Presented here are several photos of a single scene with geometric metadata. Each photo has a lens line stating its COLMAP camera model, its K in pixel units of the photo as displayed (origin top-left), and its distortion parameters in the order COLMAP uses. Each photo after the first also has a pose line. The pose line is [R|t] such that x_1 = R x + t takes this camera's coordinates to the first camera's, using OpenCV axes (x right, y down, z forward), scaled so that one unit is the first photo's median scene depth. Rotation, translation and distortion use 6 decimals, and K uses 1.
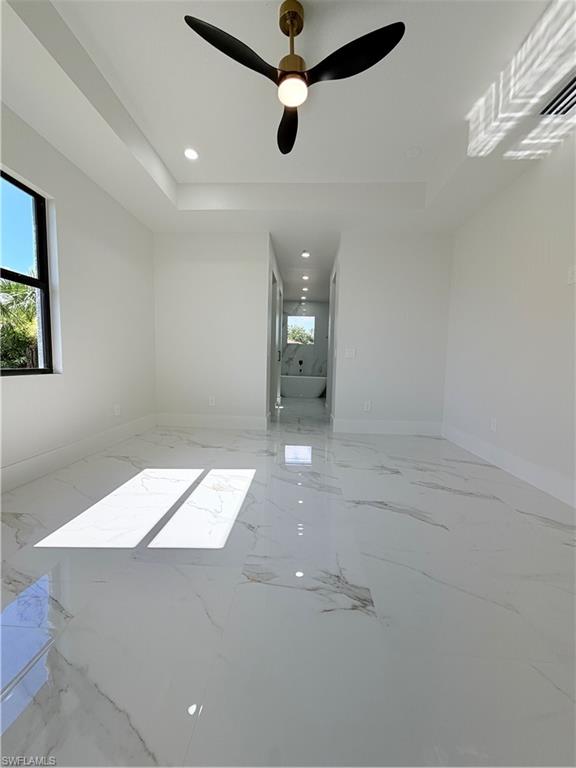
lens RADIAL K [[307.0, 0, 287.5], [0, 307.0, 383.2], [0, 0, 1]] dist [0.000323, -0.000214]
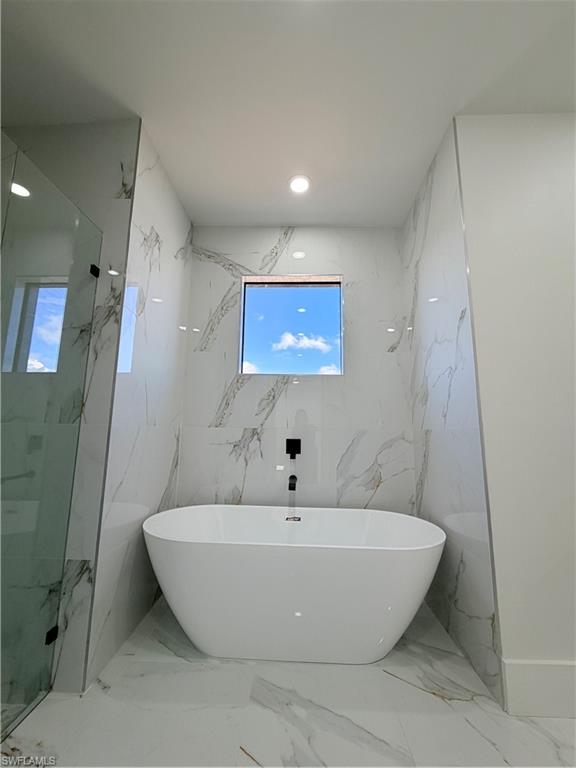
lens RADIAL K [[307.0, 0, 289.1], [0, 307.0, 386.1], [0, 0, 1]] dist [0.000323, -0.000214]
pose [[0.999841, -0.005619, 0.016925, 0.036810], [0.009318, 0.973820, -0.227128, -0.059990], [-0.015205, 0.227250, 0.973718, 0.758084]]
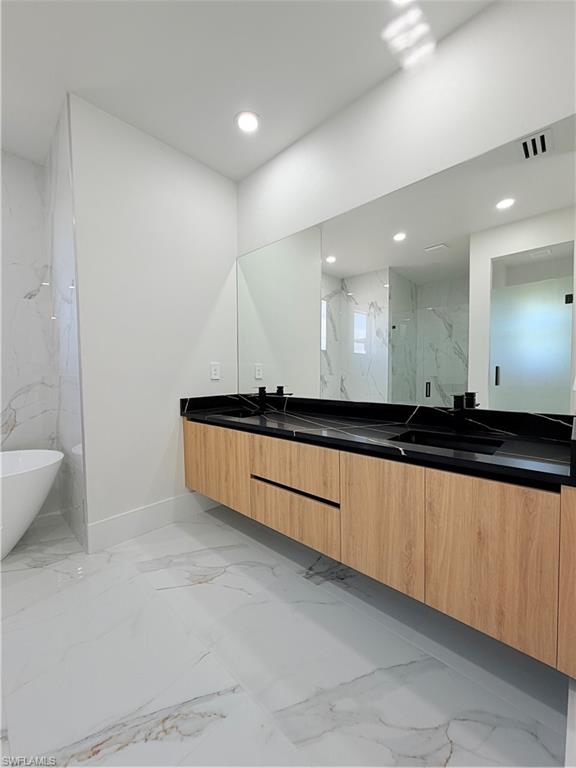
lens RADIAL K [[307.0, 0, 284.2], [0, 307.0, 385.6], [0, 0, 1]] dist [0.000323, -0.000214]
pose [[0.655852, -0.058544, 0.752616, 0.069976], [0.083990, 0.996457, 0.004320, -0.055704], [-0.750202, 0.060379, 0.658446, 0.671865]]
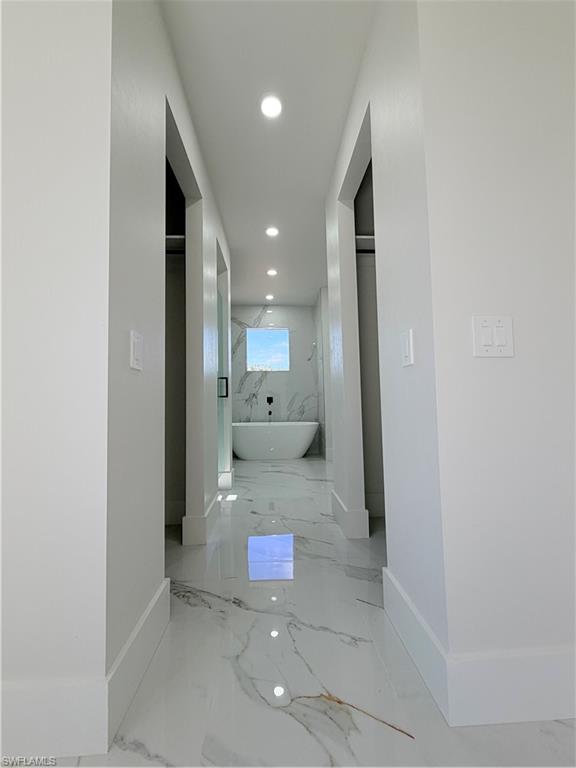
lens RADIAL K [[307.0, 0, 287.3], [0, 307.0, 389.2], [0, 0, 1]] dist [0.000323, -0.000214]
pose [[0.993584, -0.036671, 0.106985, 0.013032], [0.049738, 0.991264, -0.122155, -0.011290], [-0.101571, 0.126692, 0.986728, 0.380270]]
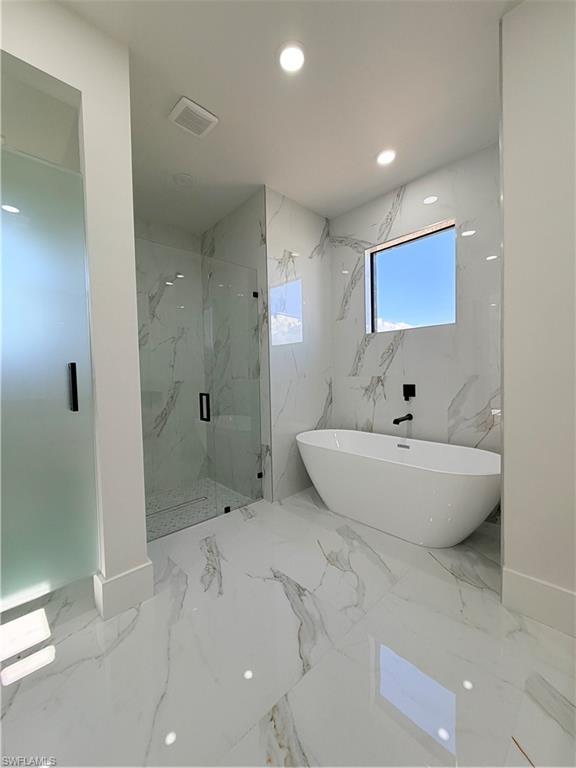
lens RADIAL K [[307.0, 0, 289.4], [0, 307.0, 386.4], [0, 0, 1]] dist [0.000323, -0.000214]
pose [[0.726583, -0.011763, -0.686978, 0.166502], [-0.016210, 0.999282, -0.034256, -0.060855], [0.686888, 0.036026, 0.725870, 0.715204]]
